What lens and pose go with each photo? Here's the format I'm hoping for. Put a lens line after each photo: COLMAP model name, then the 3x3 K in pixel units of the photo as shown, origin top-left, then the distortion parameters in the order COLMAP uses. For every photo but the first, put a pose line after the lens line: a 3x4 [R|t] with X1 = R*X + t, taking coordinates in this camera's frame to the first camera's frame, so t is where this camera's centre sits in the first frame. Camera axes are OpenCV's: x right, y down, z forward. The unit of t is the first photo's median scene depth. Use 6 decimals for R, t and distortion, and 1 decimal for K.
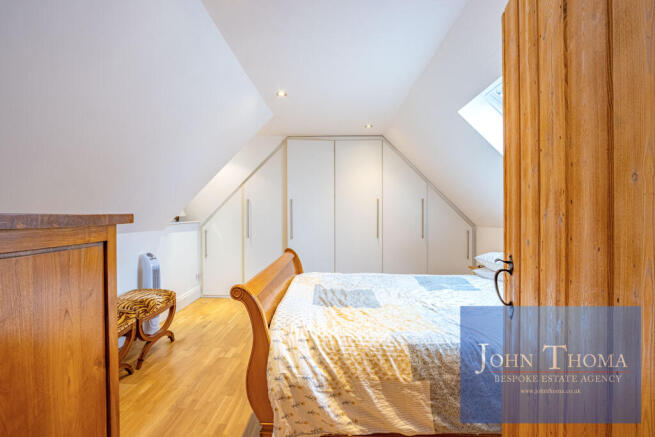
lens RADIAL K [[302.8, 0, 319.3], [0, 302.8, 214.1], [0, 0, 1]] dist [-0.014691, 0.000802]
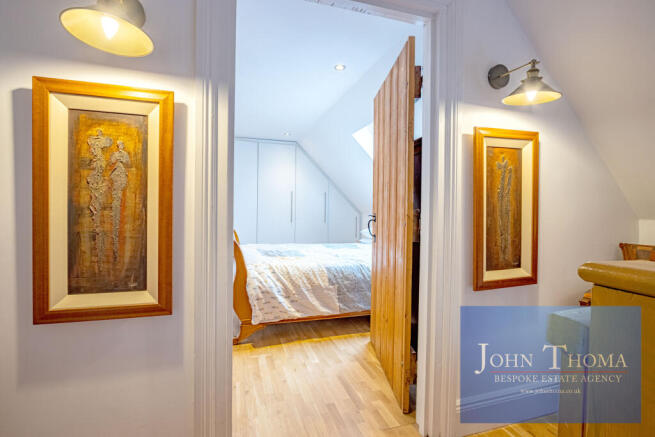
lens RADIAL K [[302.8, 0, 319.3], [0, 302.8, 214.1], [0, 0, 1]] dist [-0.014691, 0.000802]
pose [[0.943612, 0.012085, 0.330834, -0.357205], [-0.014522, 0.999883, 0.004895, 0.109553], [-0.330736, -0.009423, 0.943676, -0.714461]]
